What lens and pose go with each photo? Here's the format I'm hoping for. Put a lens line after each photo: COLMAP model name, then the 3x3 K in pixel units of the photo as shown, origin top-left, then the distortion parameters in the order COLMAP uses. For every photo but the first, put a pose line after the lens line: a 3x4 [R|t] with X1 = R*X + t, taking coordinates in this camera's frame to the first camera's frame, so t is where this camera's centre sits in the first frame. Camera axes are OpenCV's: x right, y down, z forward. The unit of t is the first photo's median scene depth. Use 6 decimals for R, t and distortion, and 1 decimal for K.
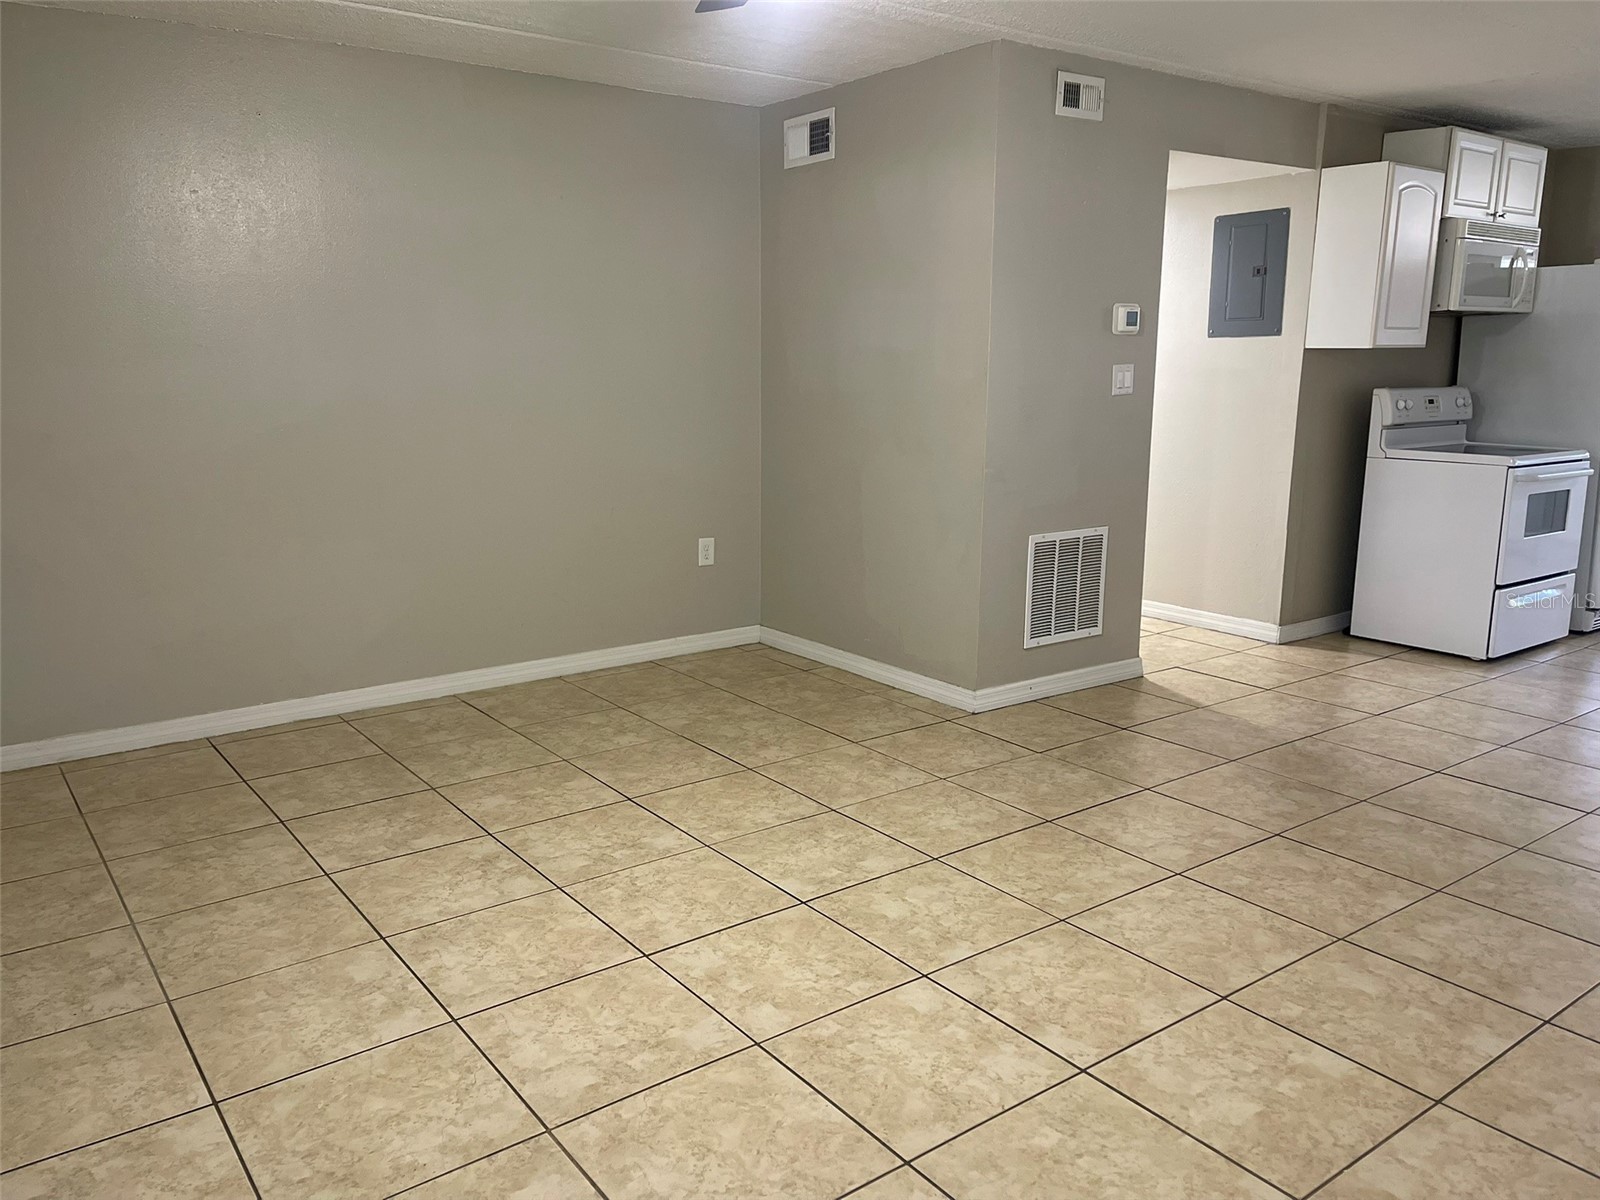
lens RADIAL K [[1216.1, 0, 806.3], [0, 1216.1, 598.4], [0, 0, 1]] dist [0.074687, -0.086853]
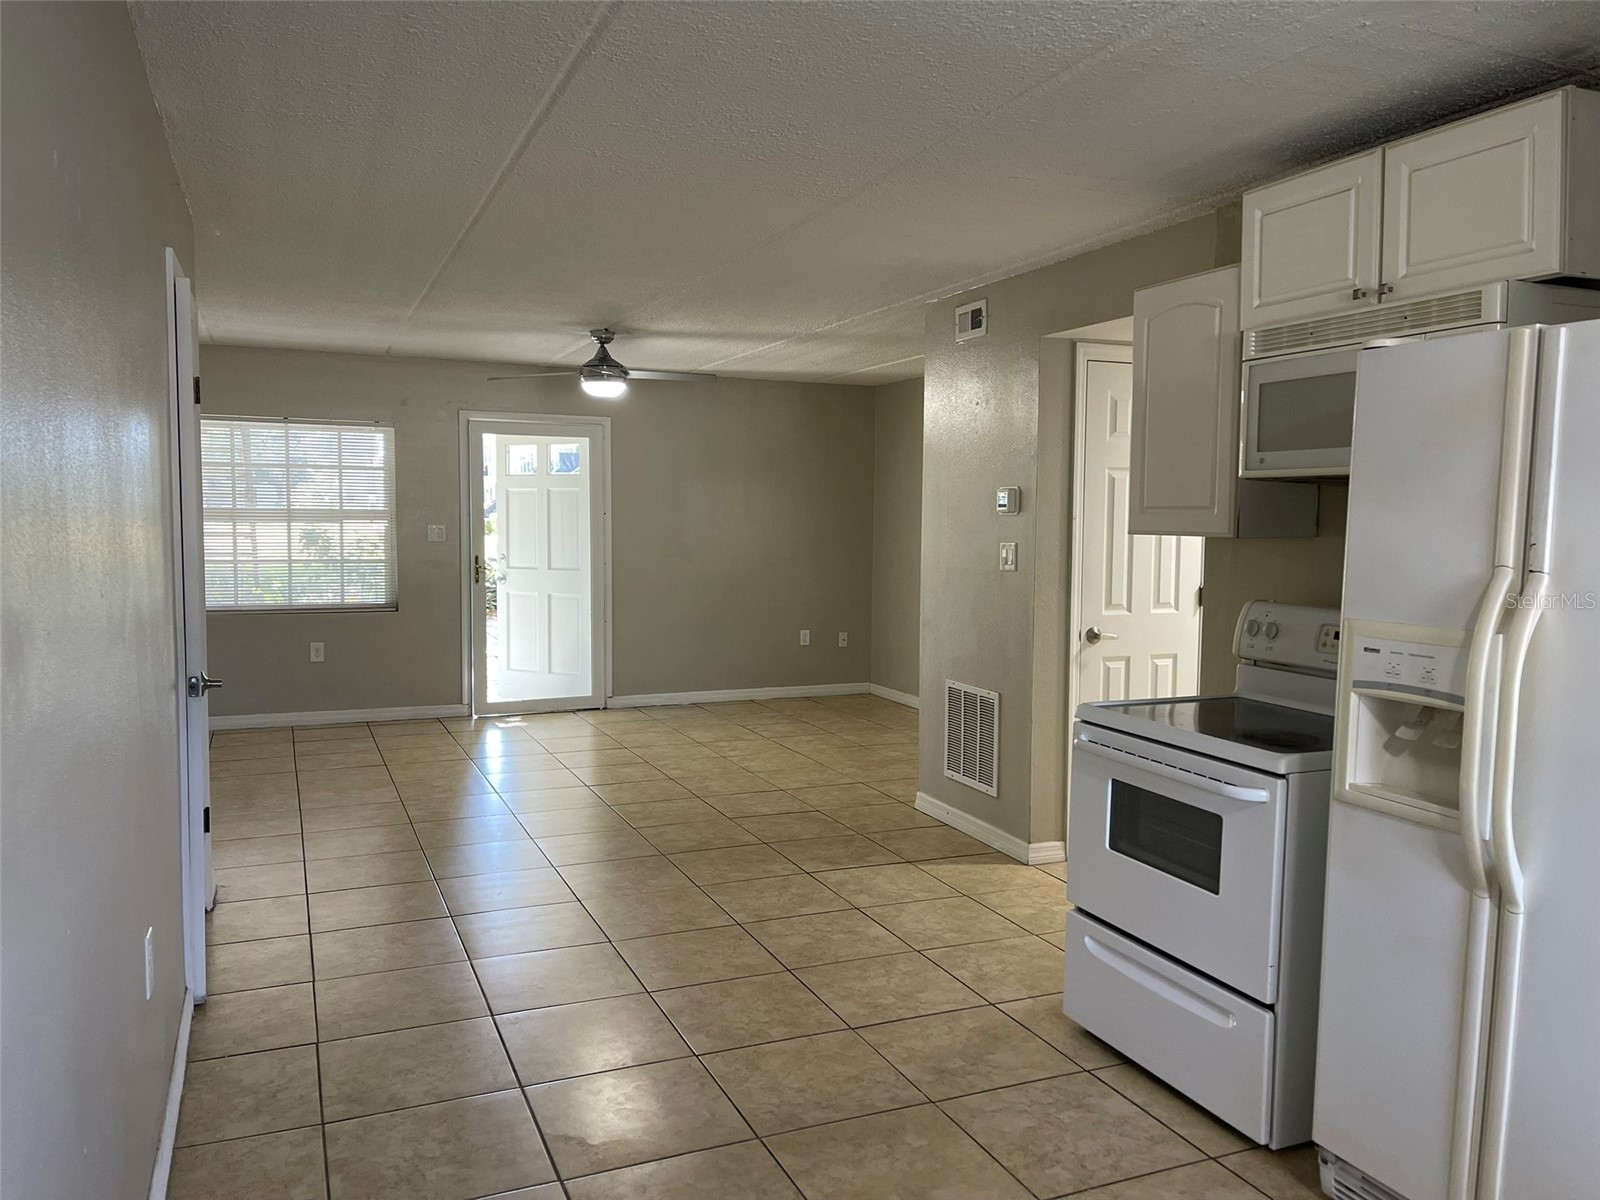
lens RADIAL K [[1216.1, 0, 806.3], [0, 1216.1, 598.4], [0, 0, 1]] dist [0.074687, -0.086853]
pose [[-0.232990, 0.066152, -0.970227, 1.288686], [-0.202770, 0.972450, 0.114997, -0.224016], [0.951105, 0.223526, -0.213157, 1.042687]]
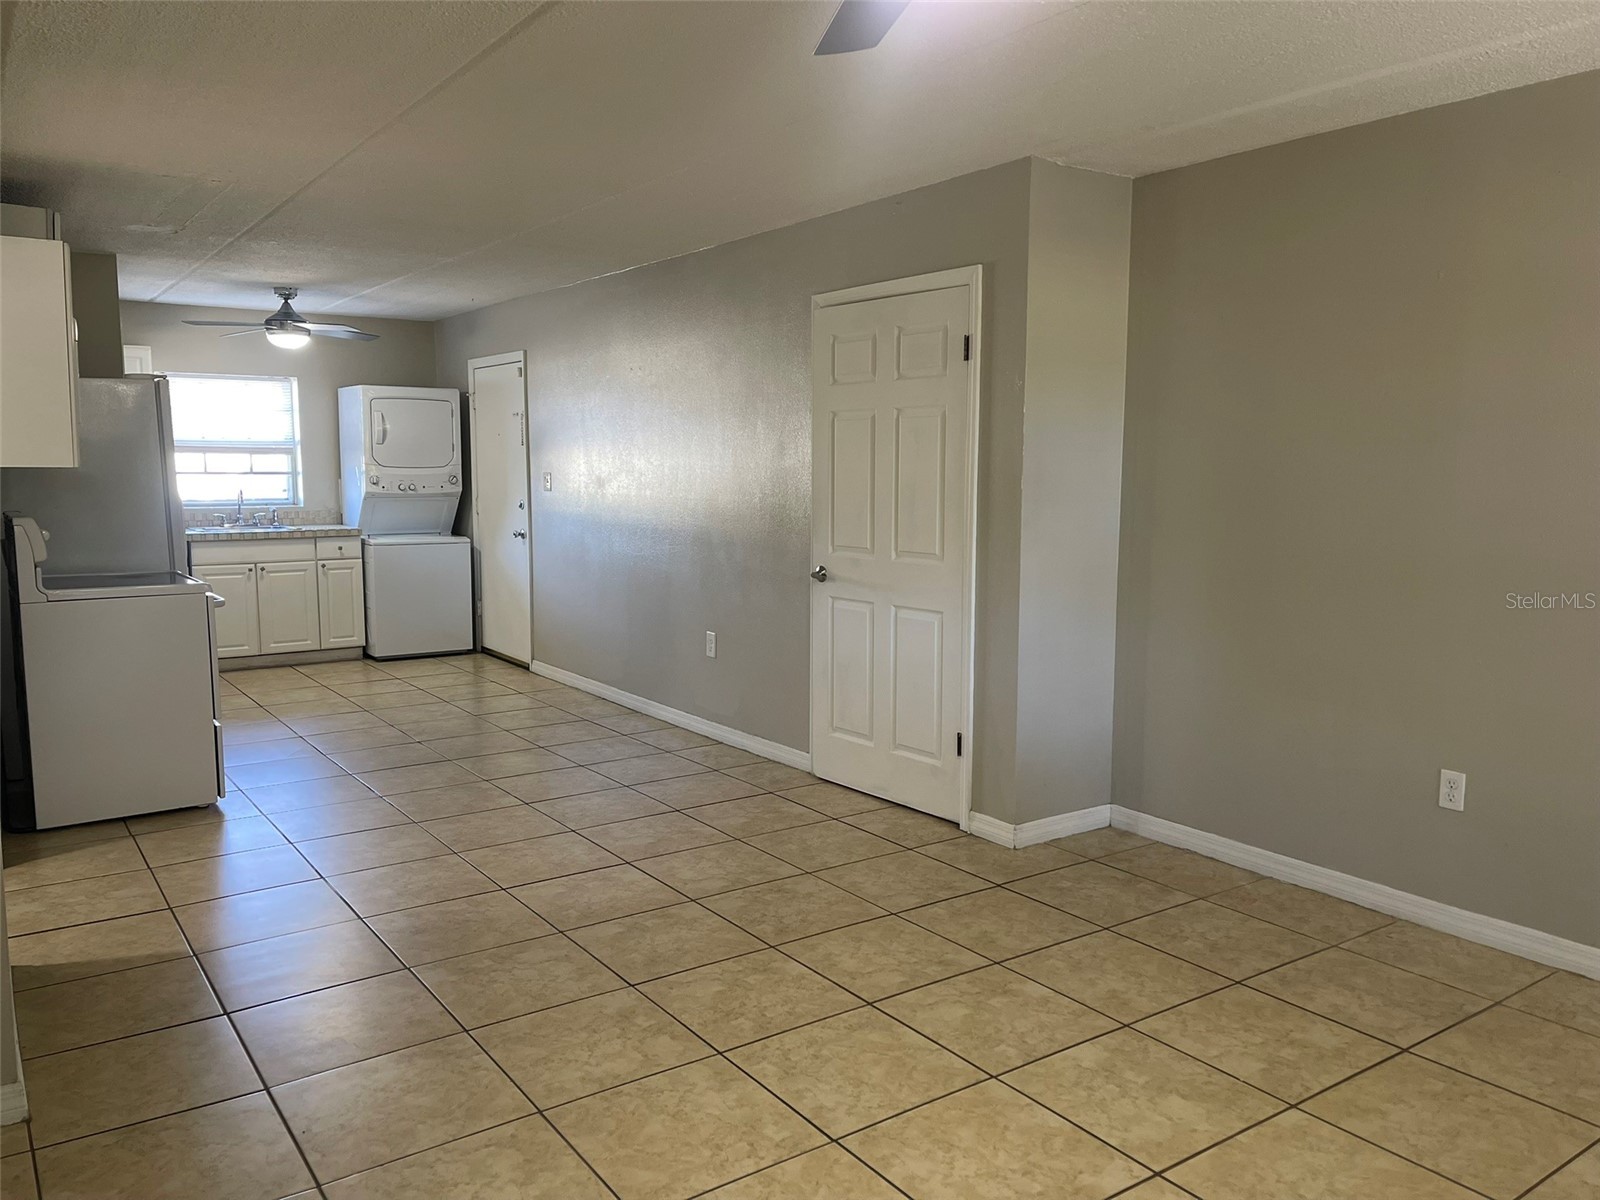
lens RADIAL K [[1210.1, 0, 800.0], [0, 1210.1, 600.0], [0, 0, 1]] dist [0.067174, -0.072414]
pose [[0.030121, -0.113433, 0.993089, -0.353037], [0.196793, 0.974766, 0.105371, -0.117307], [-0.979982, 0.192259, 0.051683, 0.544517]]
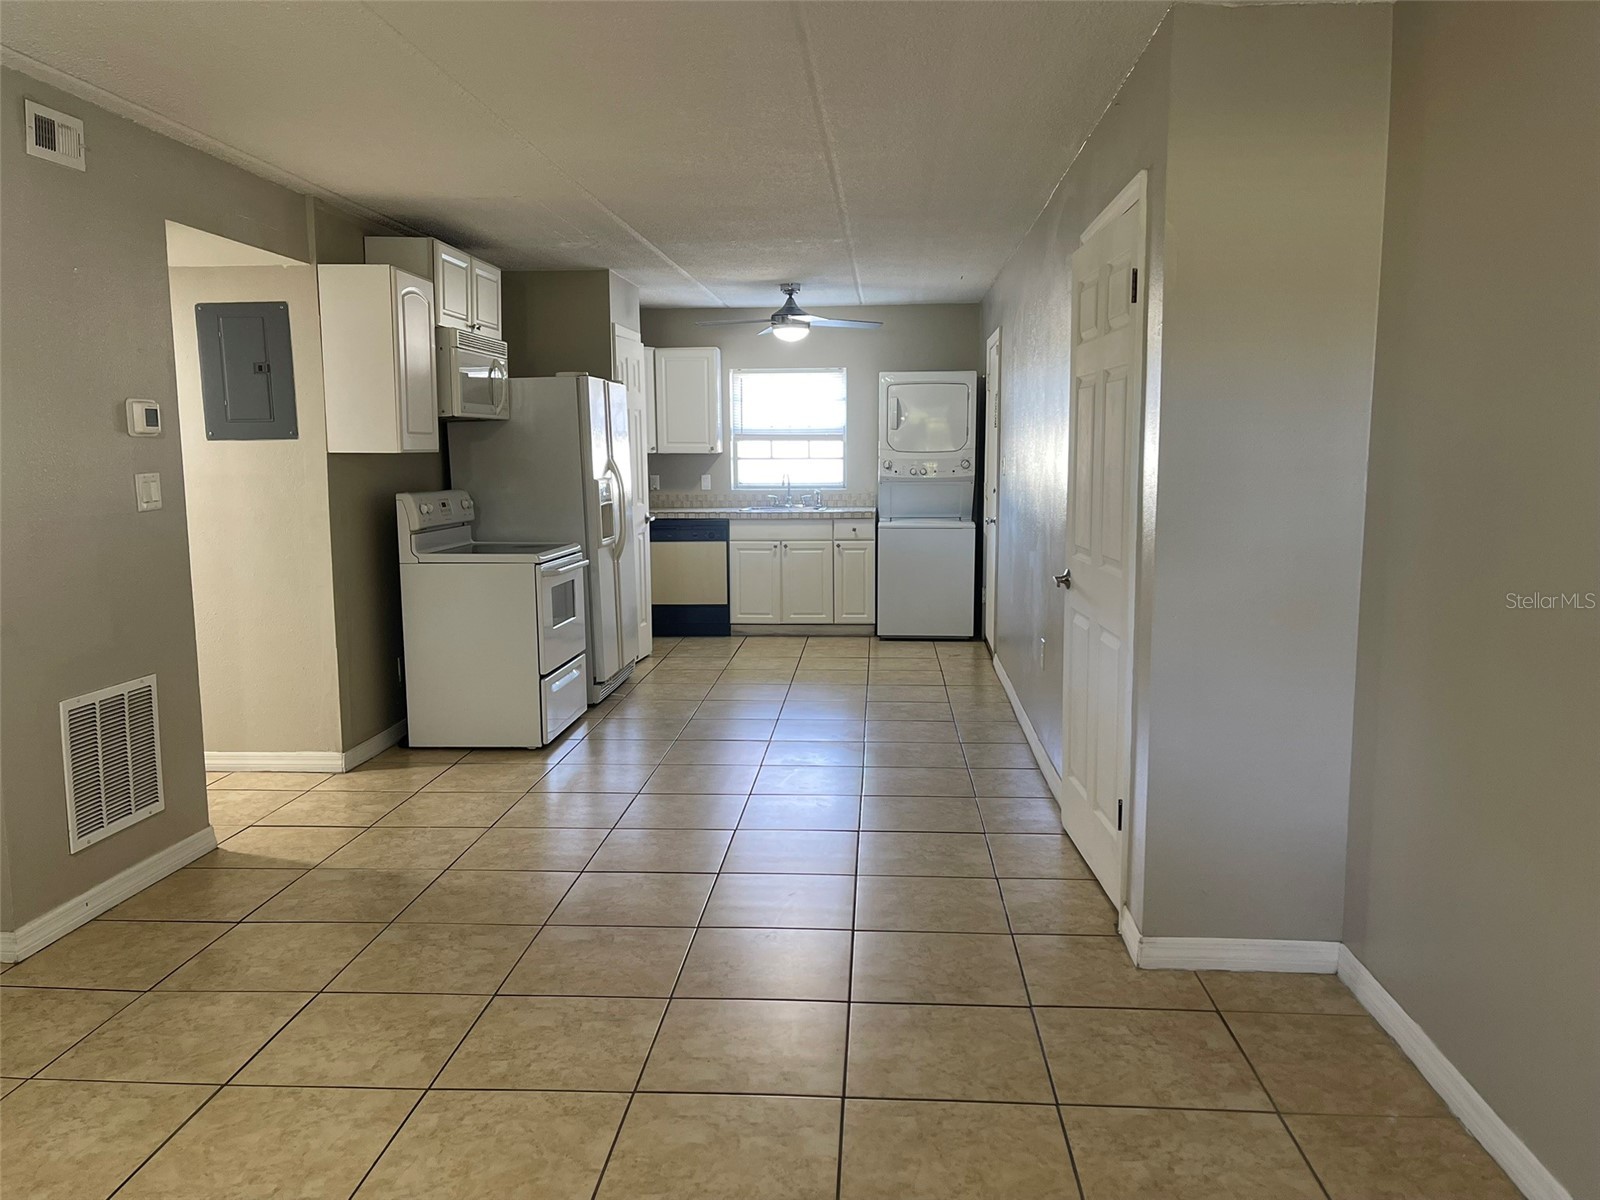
lens RADIAL K [[1211.4, 0, 810.2], [0, 1211.4, 611.6], [0, 0, 1]] dist [0.068964, -0.080897]
pose [[0.645162, -0.106418, 0.756598, -0.077838], [0.157208, 0.987554, 0.004849, -0.035818], [-0.747698, 0.115815, 0.653862, 0.153431]]
